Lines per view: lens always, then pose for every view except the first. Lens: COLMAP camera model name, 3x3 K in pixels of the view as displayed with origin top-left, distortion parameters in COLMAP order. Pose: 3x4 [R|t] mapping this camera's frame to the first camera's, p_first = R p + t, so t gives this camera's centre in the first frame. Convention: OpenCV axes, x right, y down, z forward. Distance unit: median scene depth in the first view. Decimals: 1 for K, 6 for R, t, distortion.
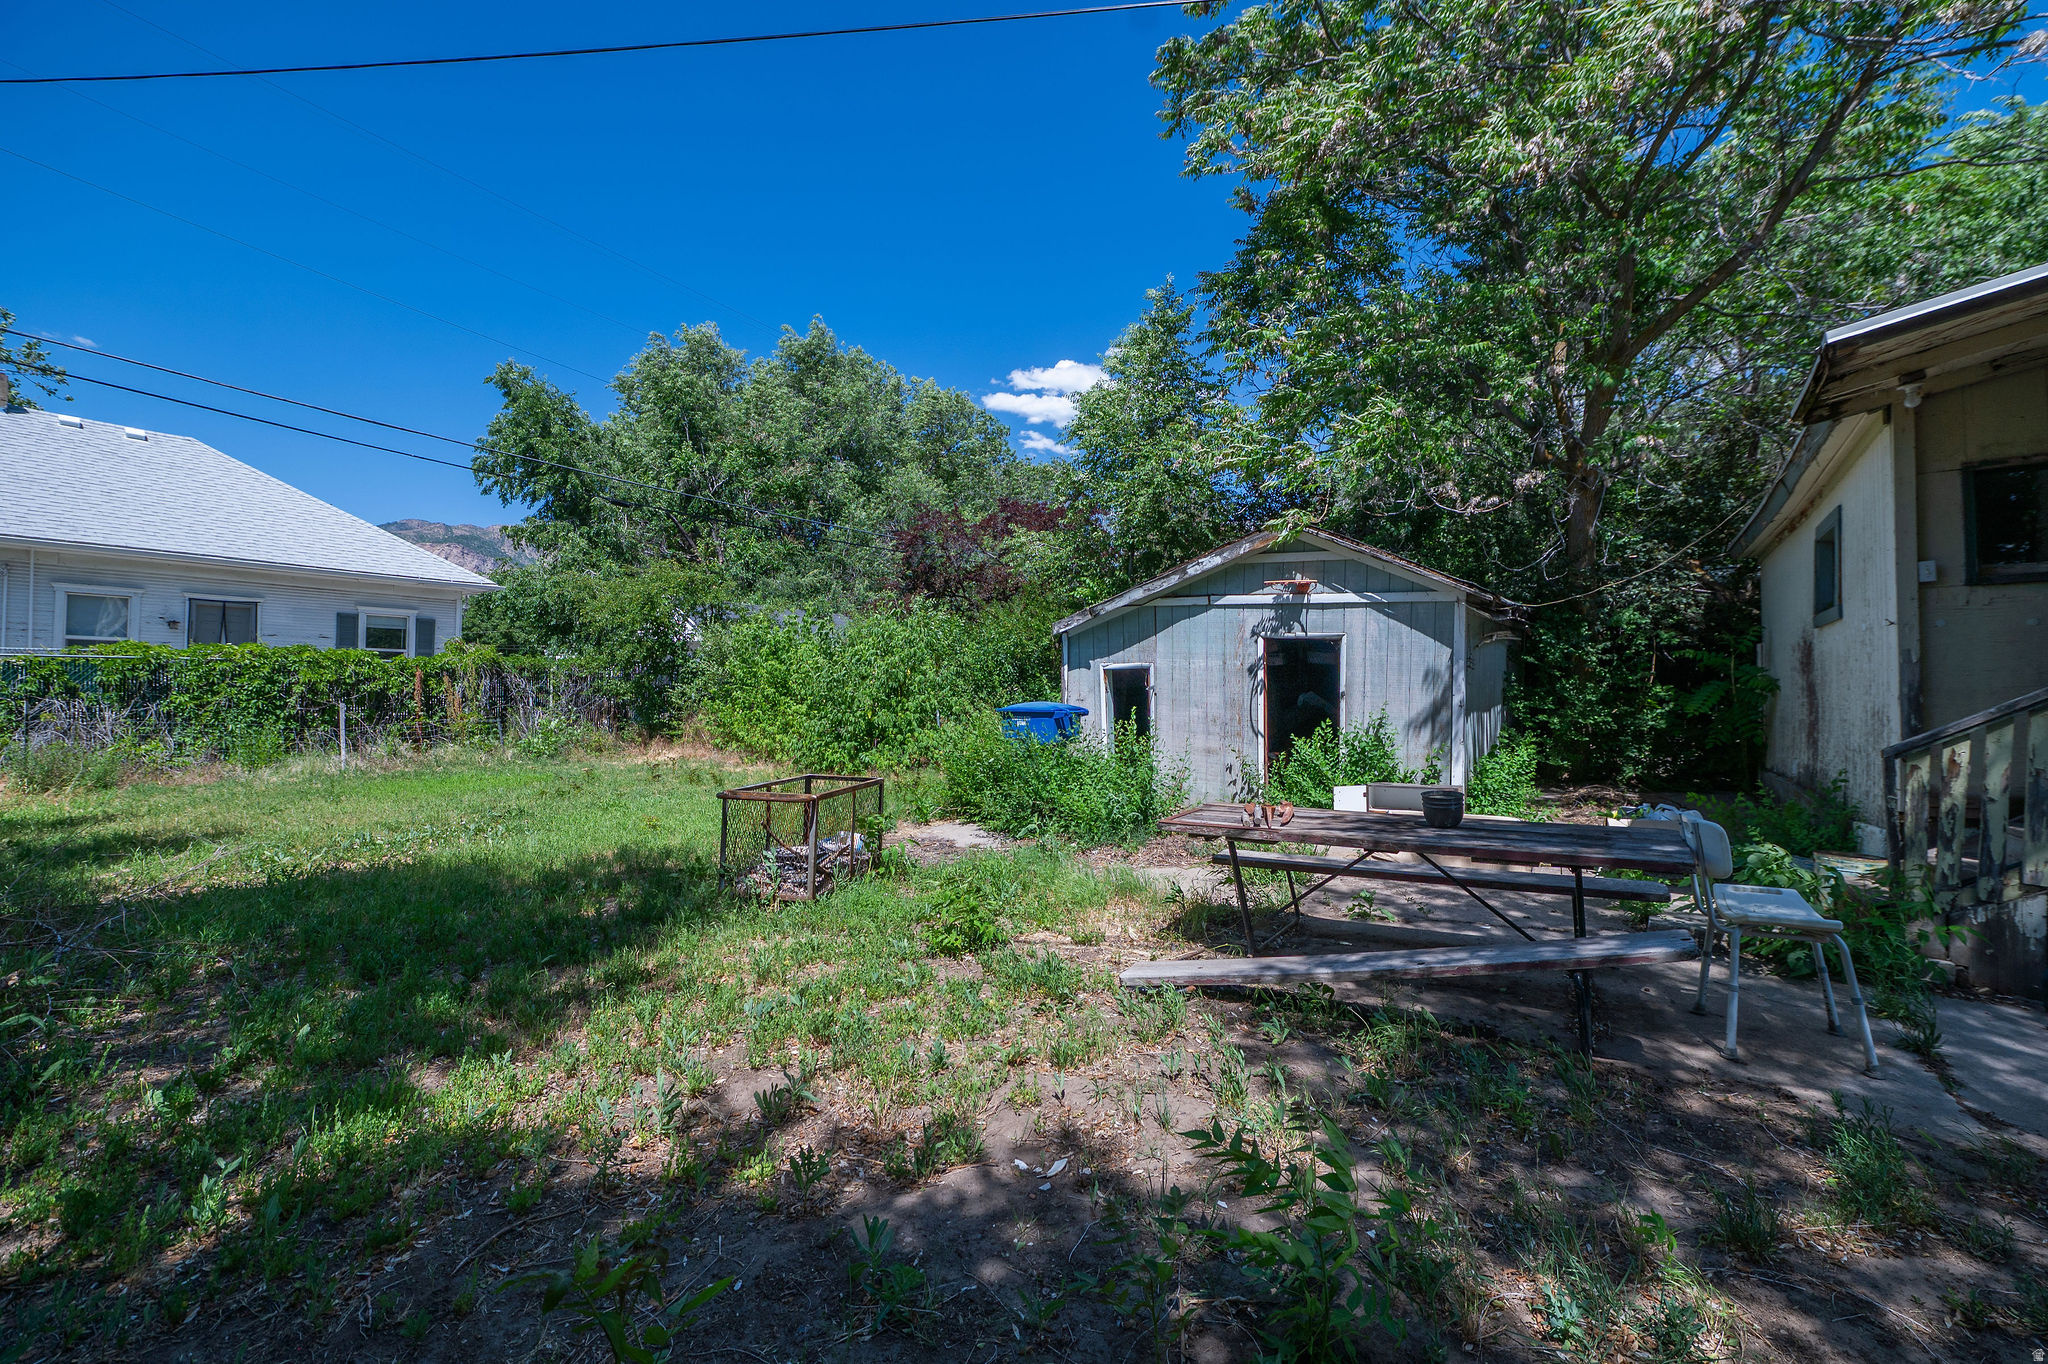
lens RADIAL K [[811.6, 0, 1023.1], [0, 811.6, 682.5], [0, 0, 1]] dist [-0.011627, 0.000123]
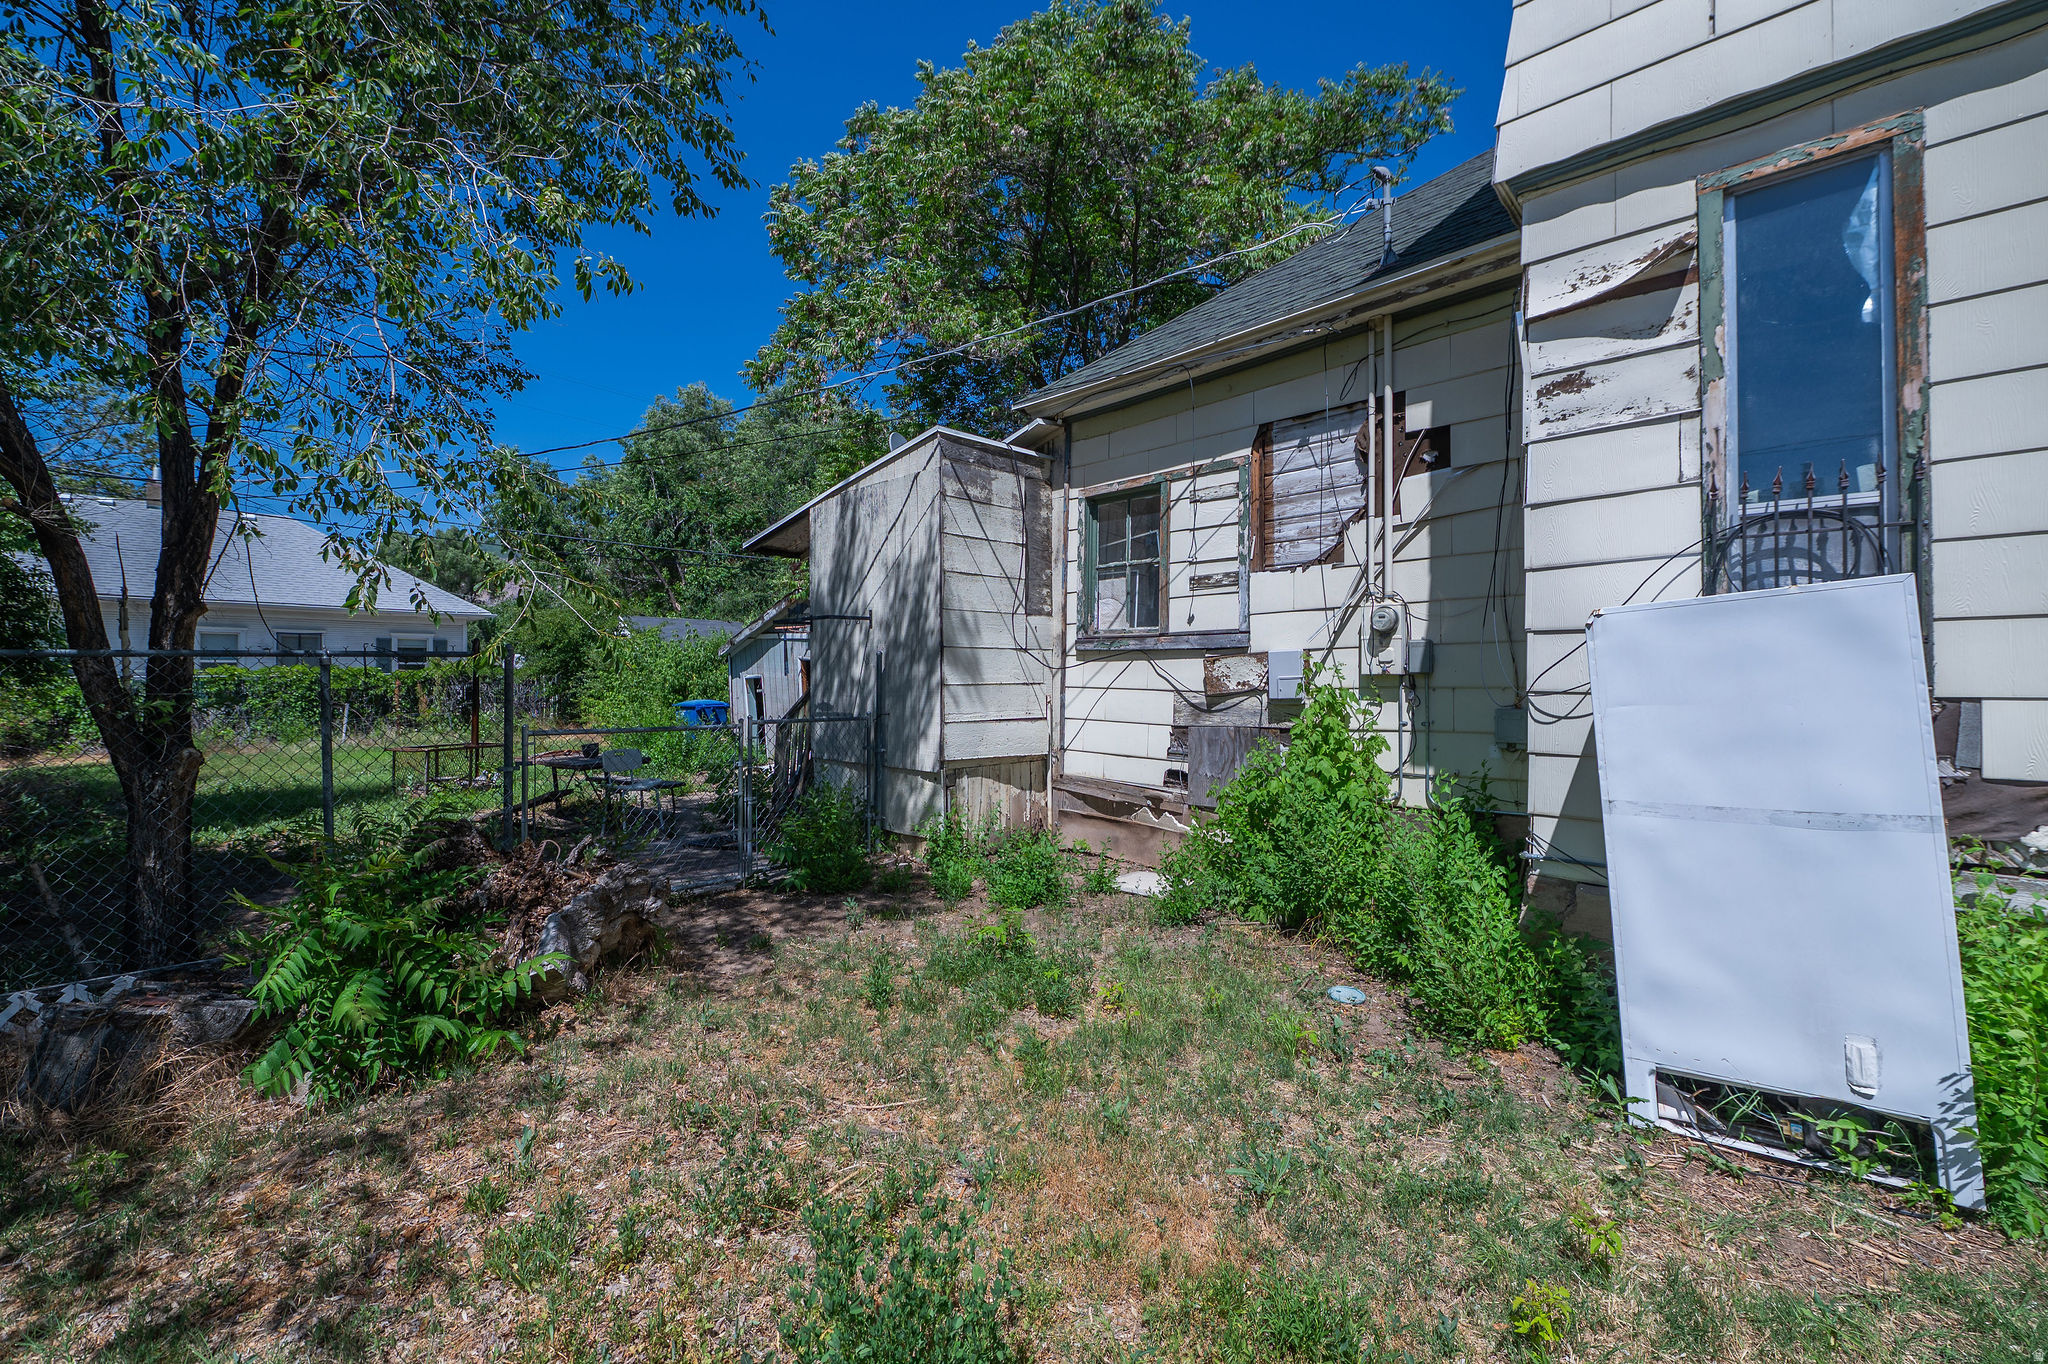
lens RADIAL K [[811.6, 0, 1023.9], [0, 811.6, 680.4], [0, 0, 1]] dist [-0.011627, 0.000123]
pose [[0.991211, -0.012493, -0.131698, 0.837027], [0.014288, 0.999817, 0.012690, -0.025620], [0.131515, -0.014460, 0.991209, -0.461430]]
